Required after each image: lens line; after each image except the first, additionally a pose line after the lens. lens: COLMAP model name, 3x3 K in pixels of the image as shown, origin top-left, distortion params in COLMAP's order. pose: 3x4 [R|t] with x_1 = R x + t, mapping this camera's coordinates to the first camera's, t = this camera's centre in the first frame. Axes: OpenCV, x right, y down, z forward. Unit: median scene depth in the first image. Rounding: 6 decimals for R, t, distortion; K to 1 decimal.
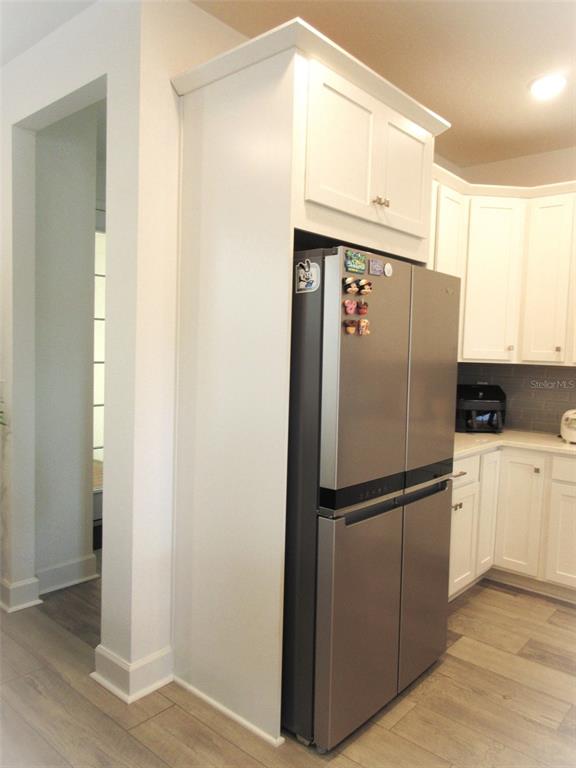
lens RADIAL K [[576.1, 0, 288.0], [0, 576.1, 384.0], [0, 0, 1]] dist [0.047748, -0.062033]
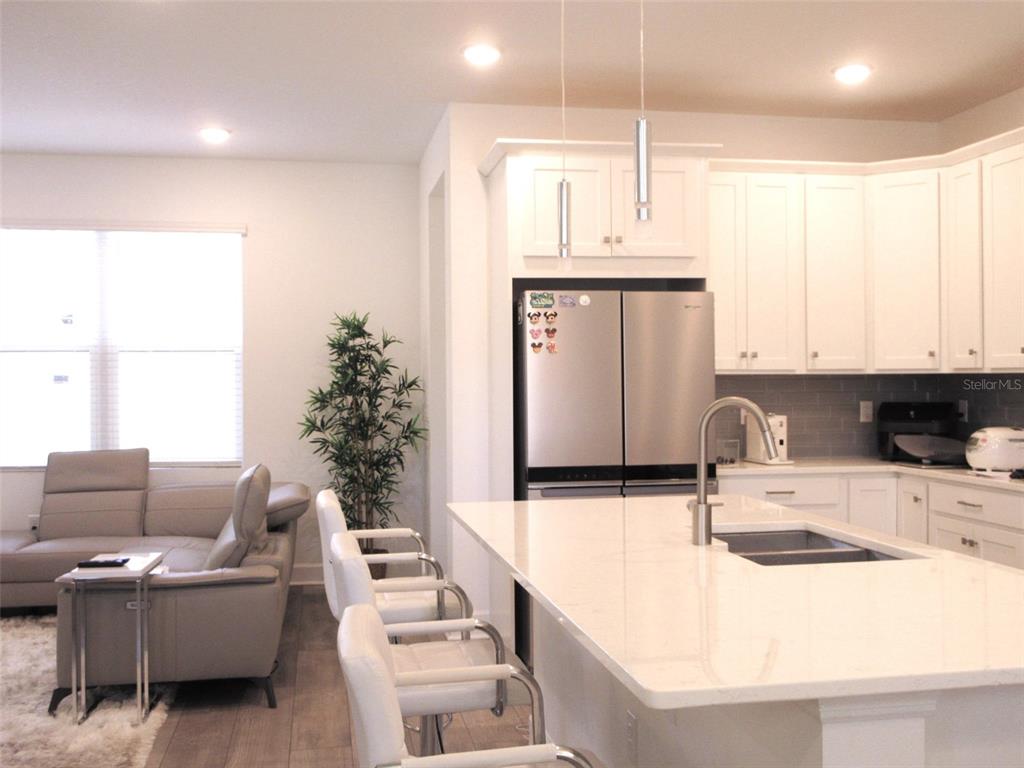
lens RADIAL K [[988.0, 0, 512.0], [0, 988.0, 384.0], [0, 0, 1]] dist [0.130306, 0.008022]
pose [[0.792407, -0.024899, -0.609485, 0.882586], [-0.007734, 0.998676, -0.050853, 0.062838], [0.609944, 0.045010, 0.791165, -0.523429]]
